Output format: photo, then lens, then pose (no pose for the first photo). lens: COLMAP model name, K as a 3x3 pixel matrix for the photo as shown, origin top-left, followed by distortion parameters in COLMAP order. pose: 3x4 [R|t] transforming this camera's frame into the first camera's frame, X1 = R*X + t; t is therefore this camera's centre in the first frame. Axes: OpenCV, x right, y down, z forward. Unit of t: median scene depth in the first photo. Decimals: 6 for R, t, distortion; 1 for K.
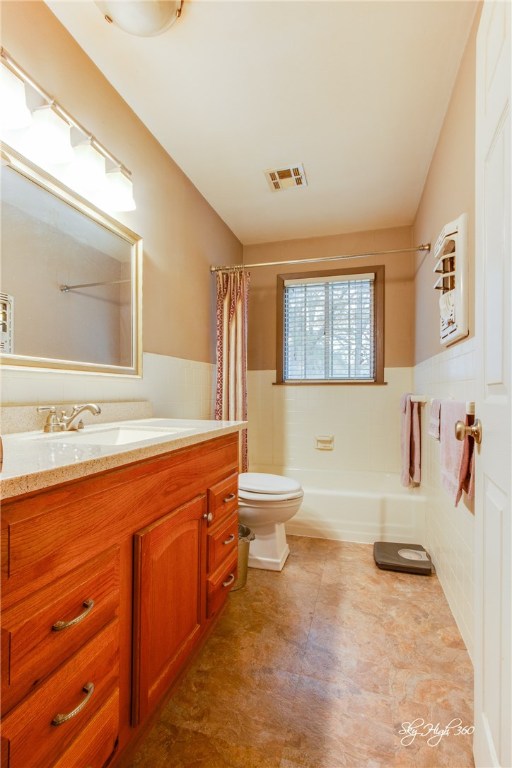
lens RADIAL K [[350.9, 0, 258.0], [0, 350.9, 395.4], [0, 0, 1]] dist [0.000144, 0.001075]
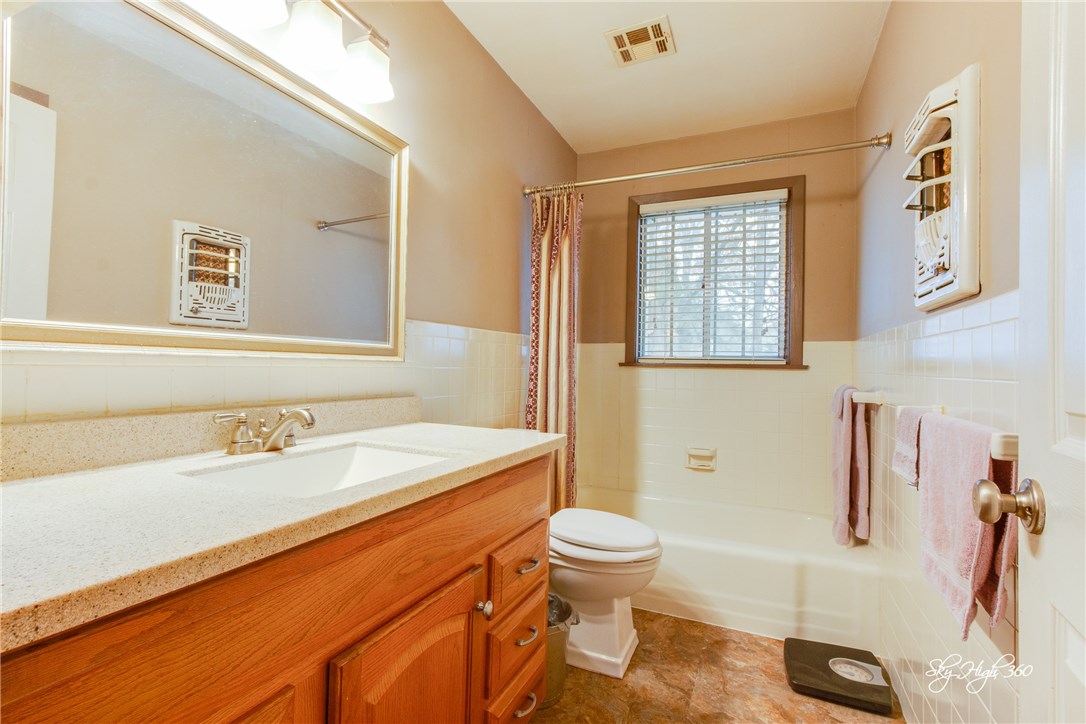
lens RADIAL K [[496.2, 0, 535.1], [0, 496.2, 361.4], [0, 0, 1]] dist [0.000144, 0.001075]
pose [[0.989550, 0.014824, -0.143427, 0.030217], [-0.017831, 0.999647, -0.019700, -0.027807], [0.143084, 0.022052, 0.989465, 0.110268]]
